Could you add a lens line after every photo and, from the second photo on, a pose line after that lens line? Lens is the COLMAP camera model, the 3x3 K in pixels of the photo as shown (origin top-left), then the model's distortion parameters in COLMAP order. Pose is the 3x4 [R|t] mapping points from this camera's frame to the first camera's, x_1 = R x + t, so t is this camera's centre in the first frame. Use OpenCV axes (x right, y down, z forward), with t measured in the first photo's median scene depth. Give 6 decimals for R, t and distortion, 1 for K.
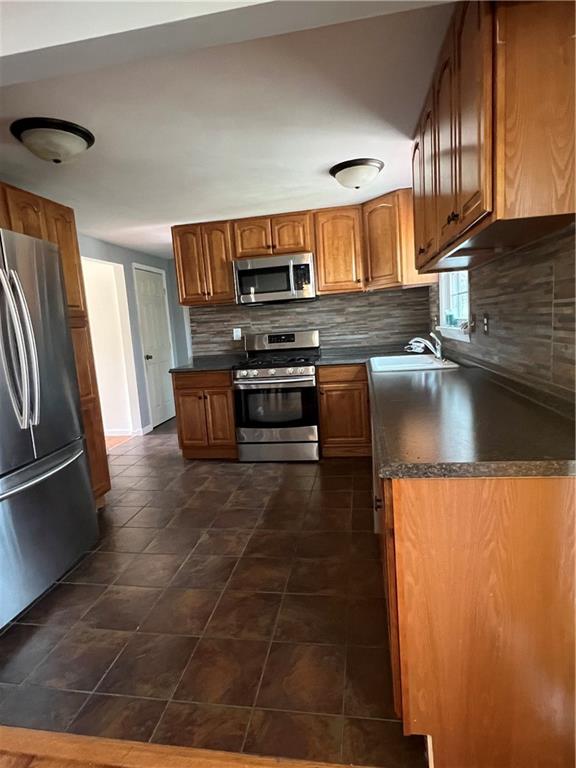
lens RADIAL K [[429.8, 0, 287.5], [0, 429.8, 386.3], [0, 0, 1]] dist [-0.000291, 0.001907]
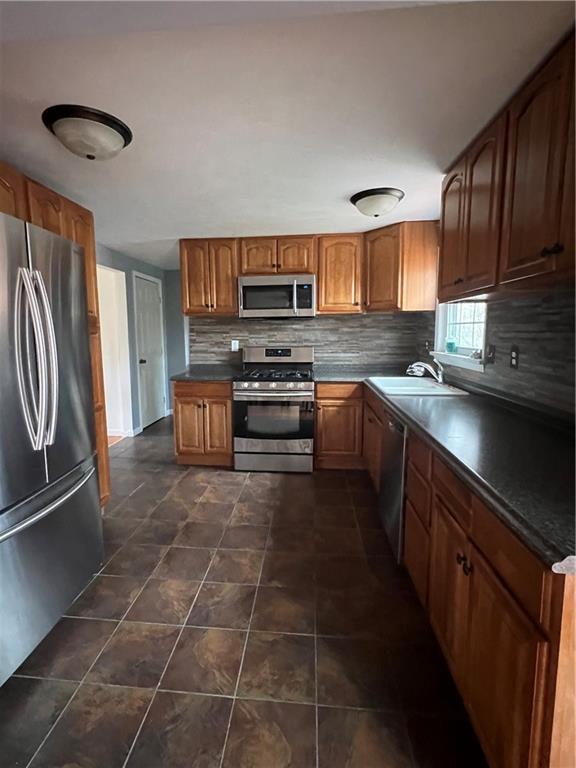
lens RADIAL K [[383.9, 0, 287.5], [0, 383.9, 382.7], [0, 0, 1]] dist [0.003248, -0.001694]
pose [[0.995663, 0.051955, 0.077171, -0.102657], [-0.050220, 0.998443, -0.024262, -0.027312], [-0.078312, 0.020281, 0.996723, 0.103553]]
